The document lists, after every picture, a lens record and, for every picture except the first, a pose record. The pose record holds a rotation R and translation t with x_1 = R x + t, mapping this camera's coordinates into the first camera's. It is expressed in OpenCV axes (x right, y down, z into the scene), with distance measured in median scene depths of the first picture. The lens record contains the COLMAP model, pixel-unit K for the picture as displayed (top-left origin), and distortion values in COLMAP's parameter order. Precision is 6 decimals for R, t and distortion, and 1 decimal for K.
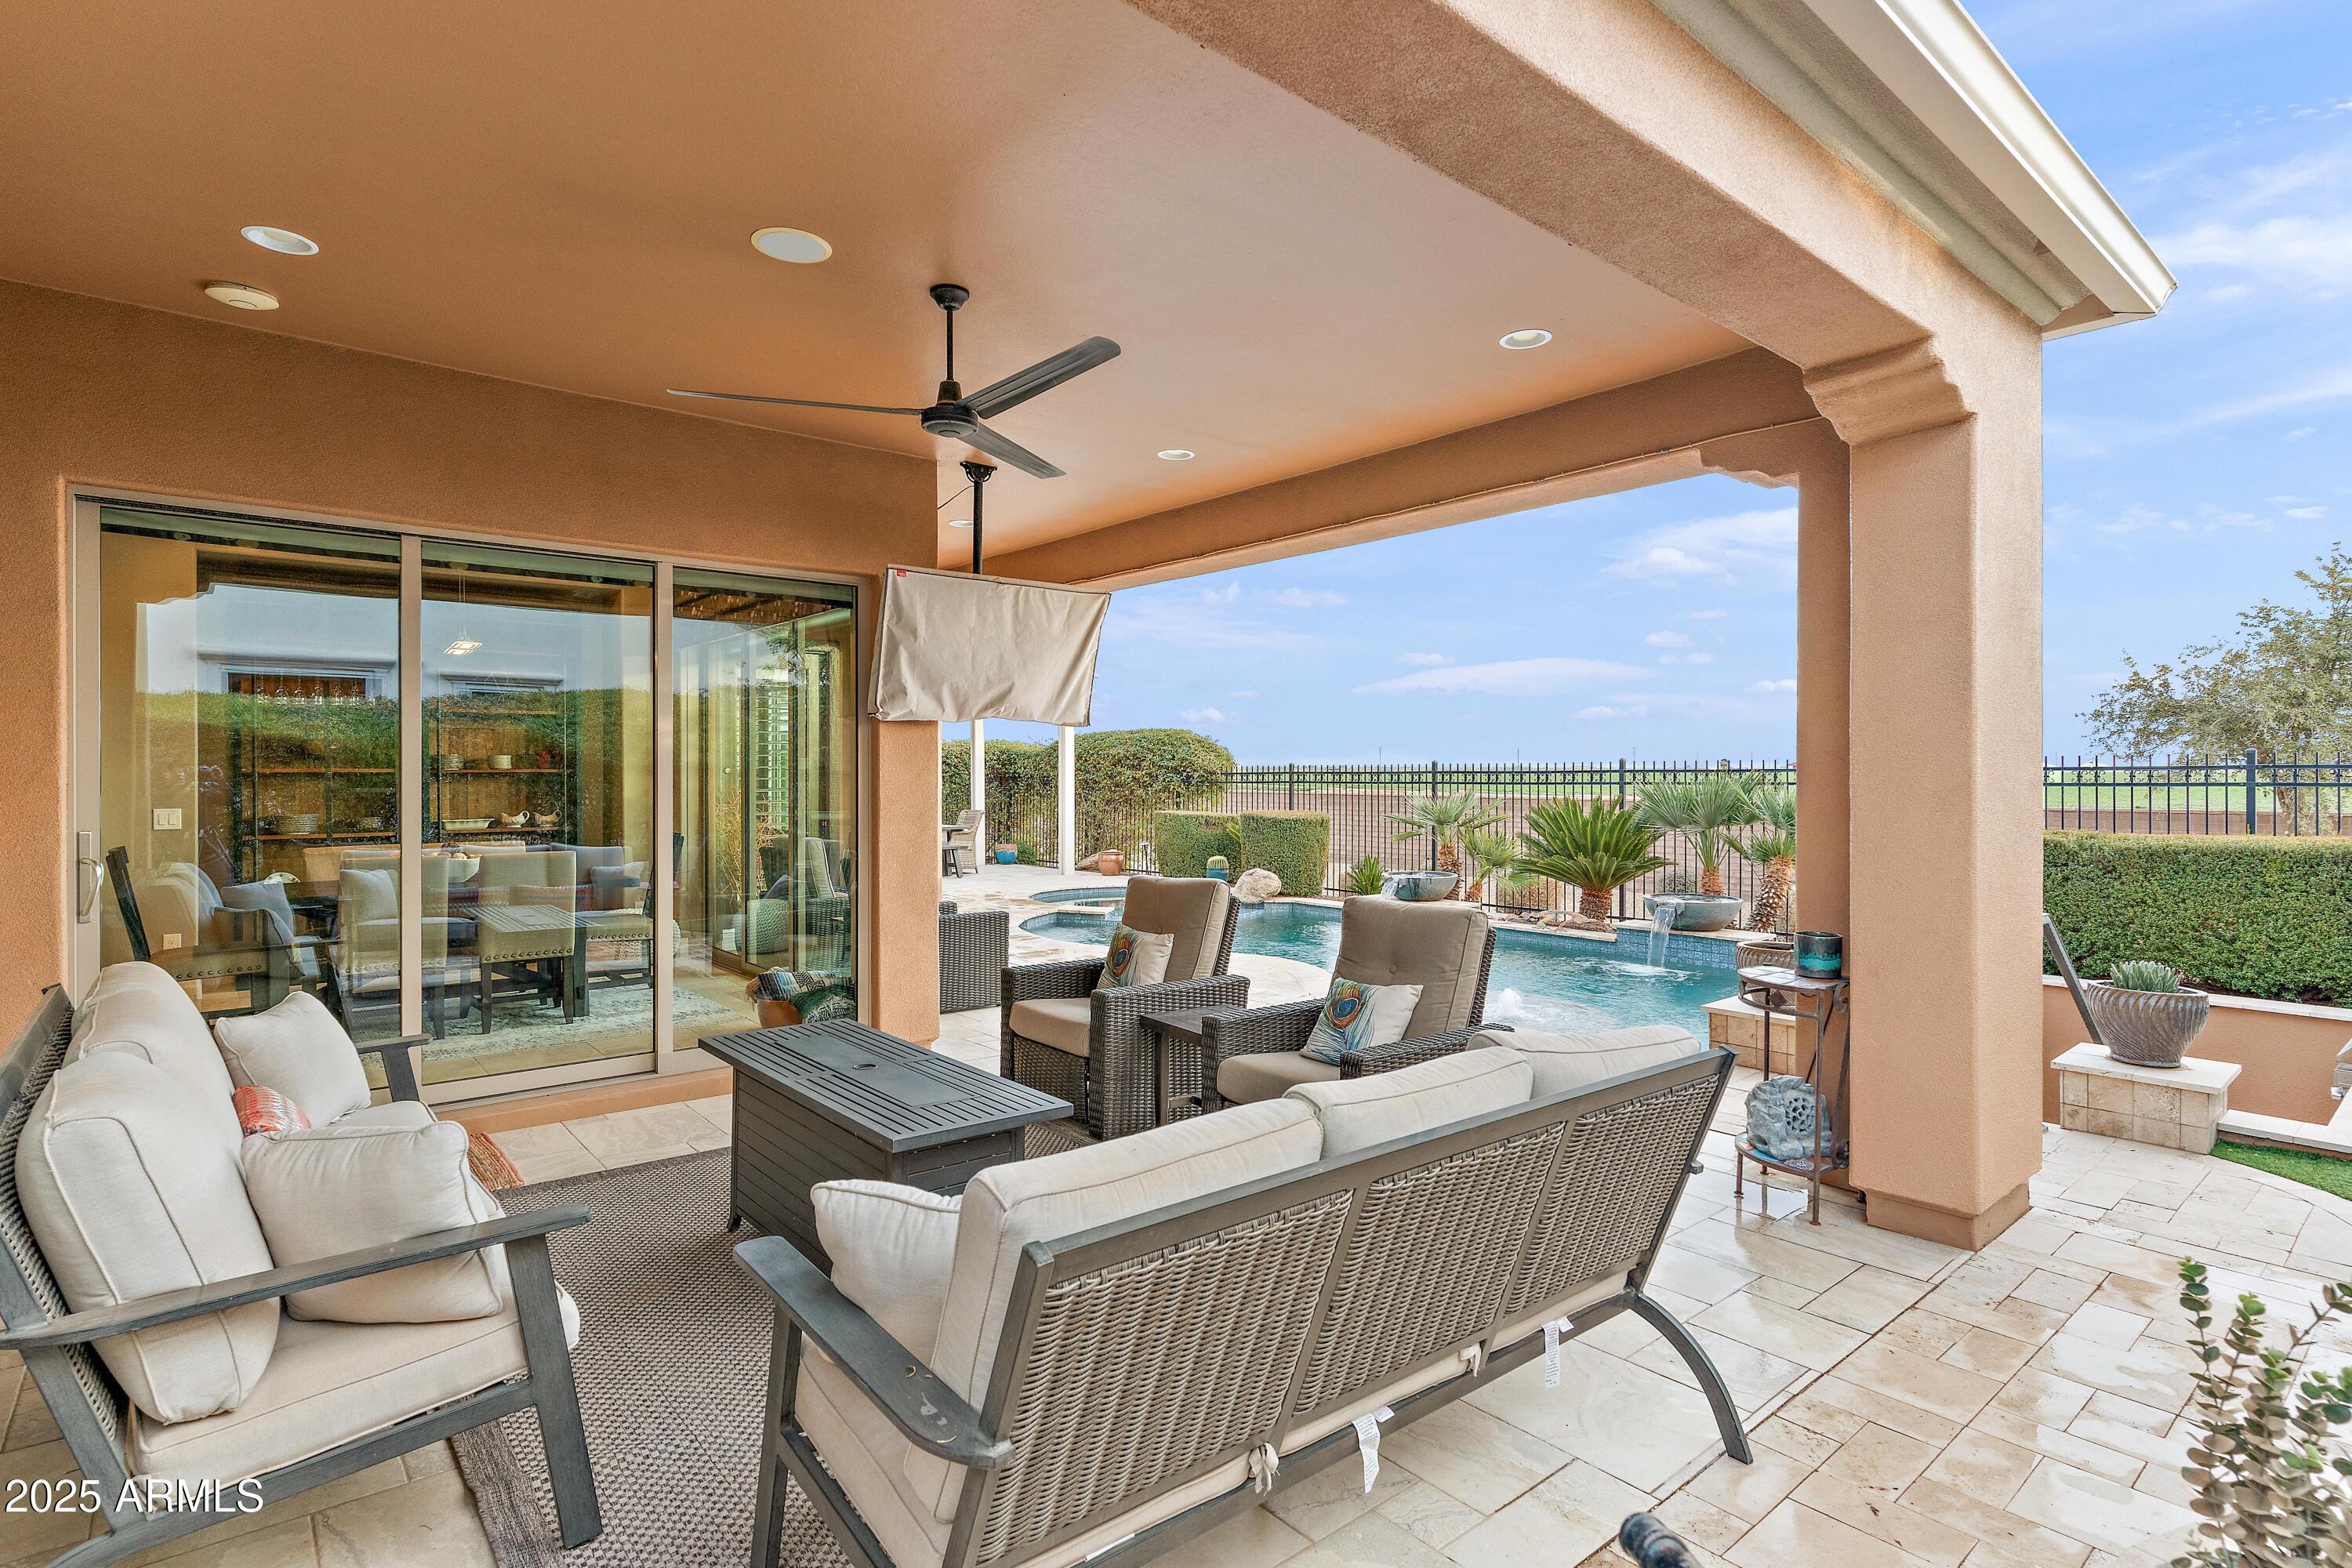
lens RADIAL K [[1139.4, 0, 1182.9], [0, 1139.4, 777.3], [0, 0, 1]] dist [0.001635, 0.000140]
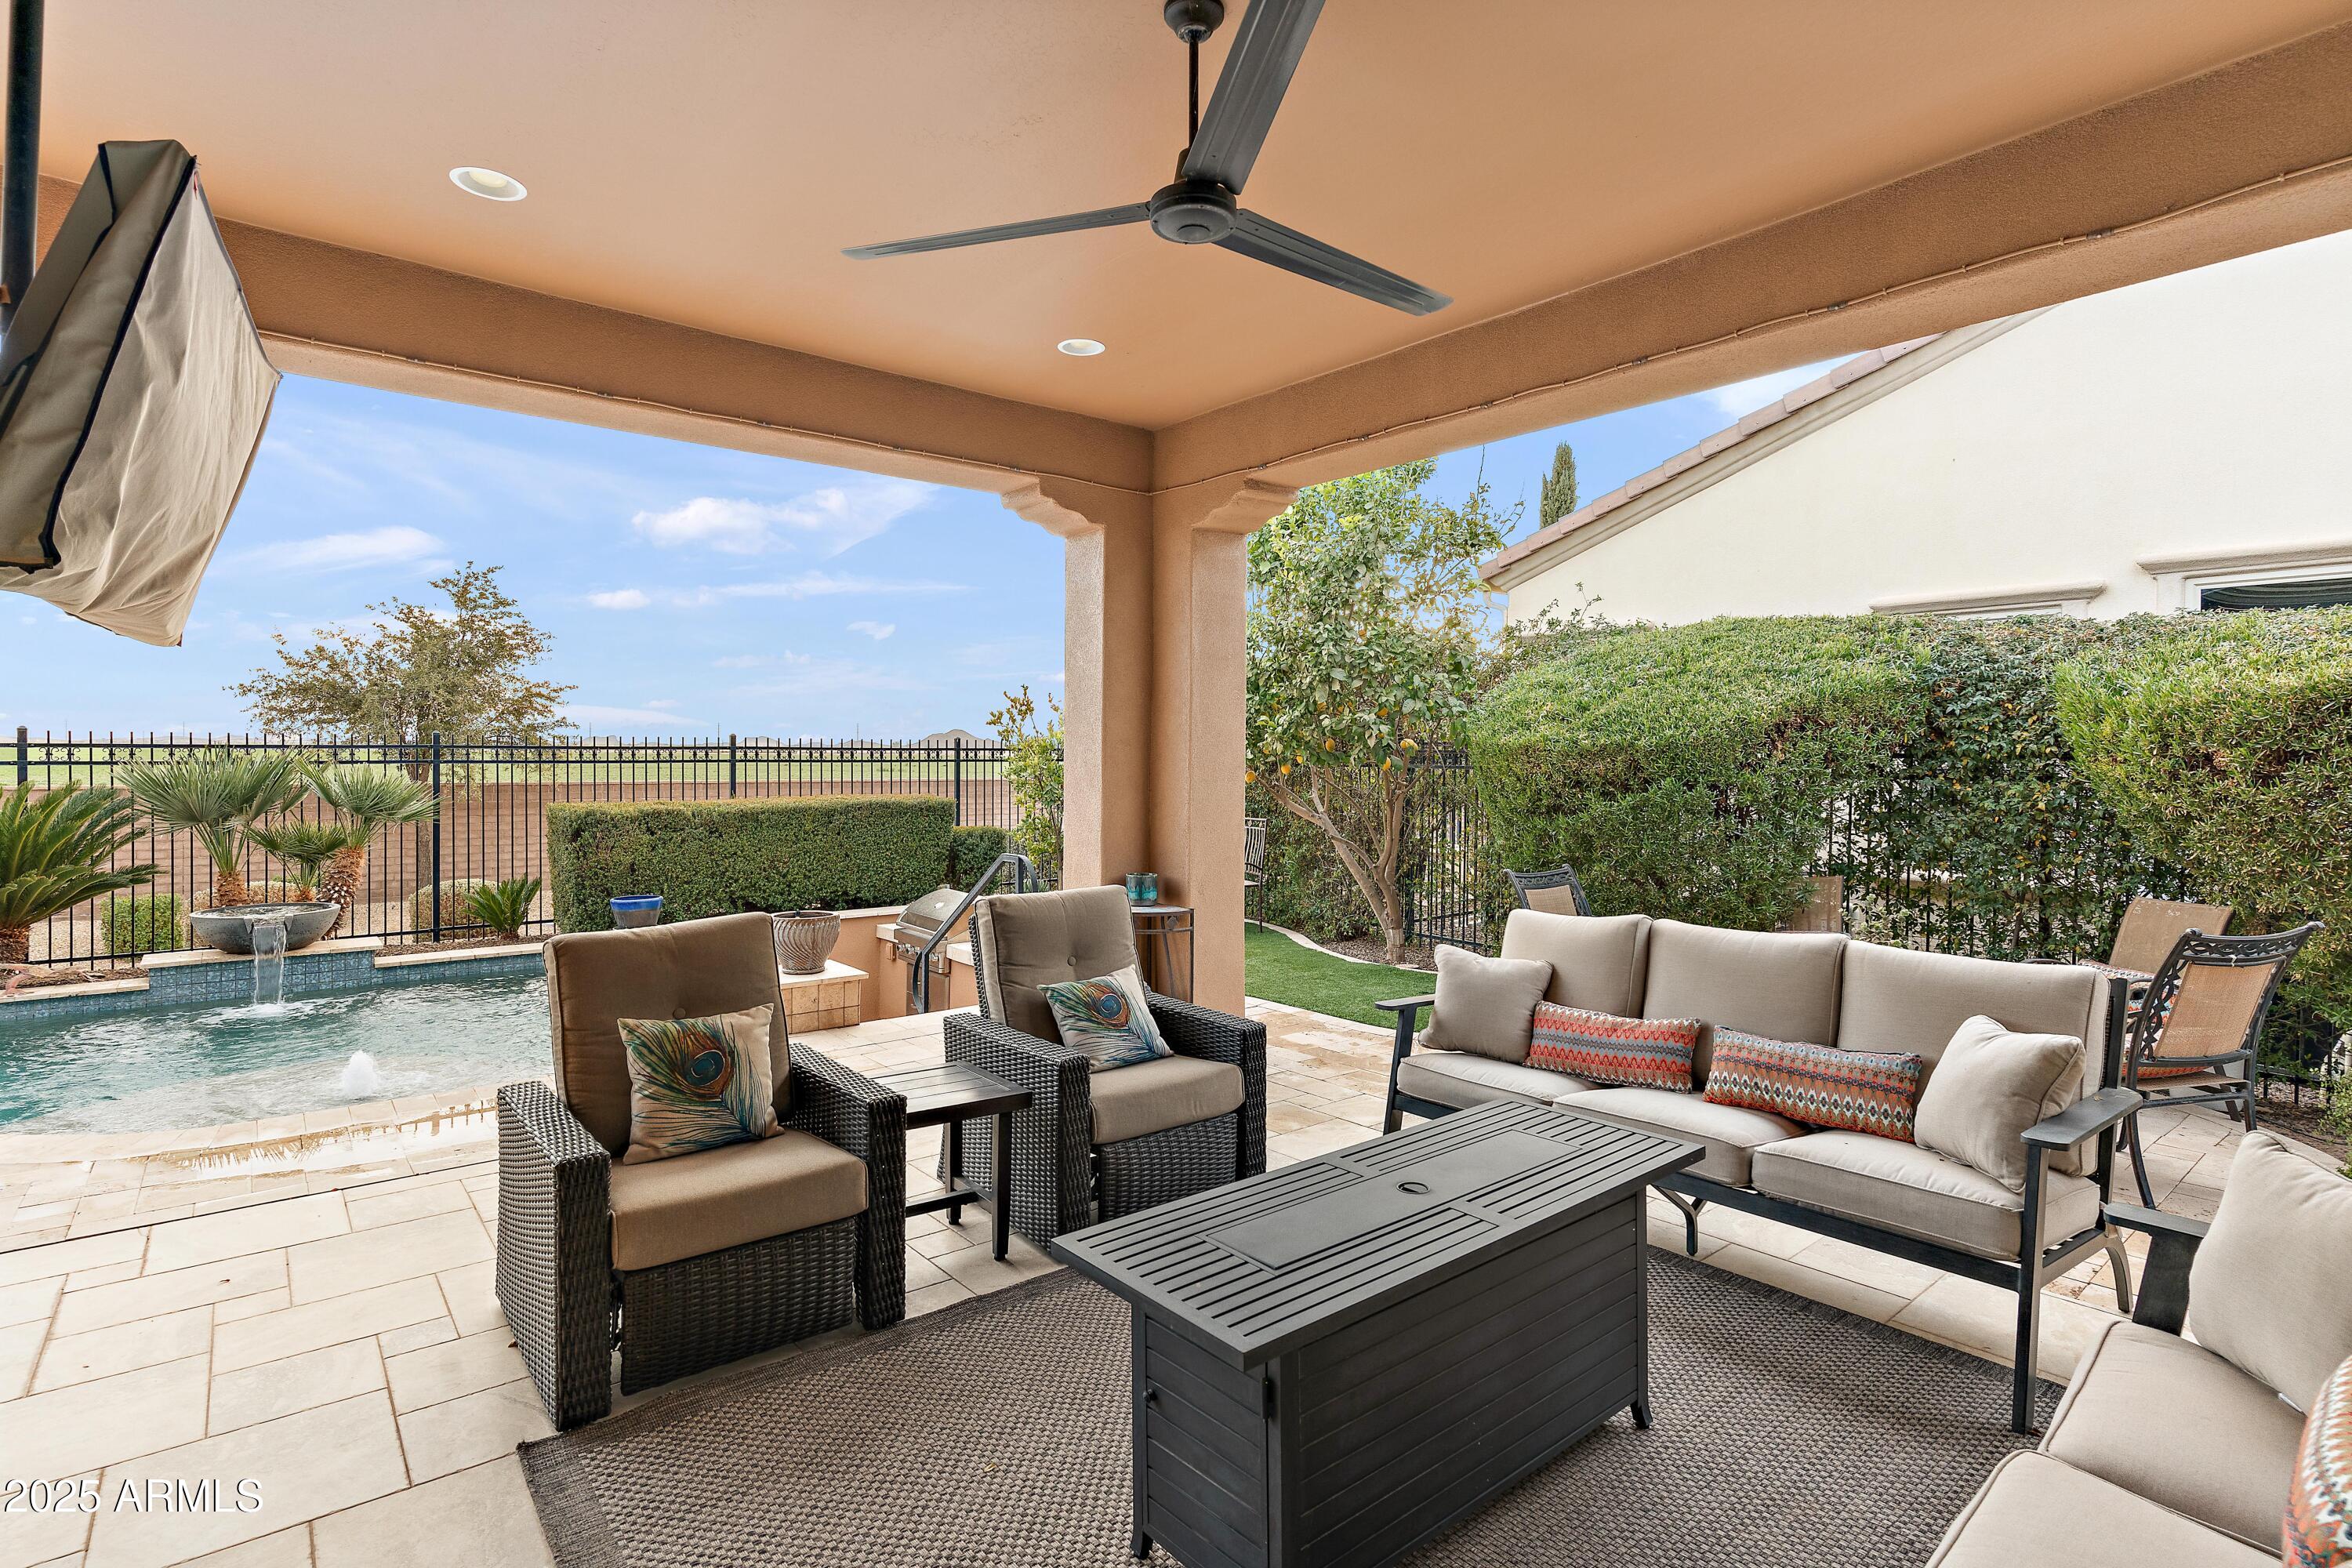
lens RADIAL K [[1160.5, 0, 1167.0], [0, 1160.5, 757.6], [0, 0, 1]] dist [-0.000977, 0.000156]
pose [[0.017092, -0.000649, 0.999854, -0.552340], [-0.001237, 0.999999, 0.000671, 0.001339], [-0.999853, -0.001248, 0.017092, 0.622060]]
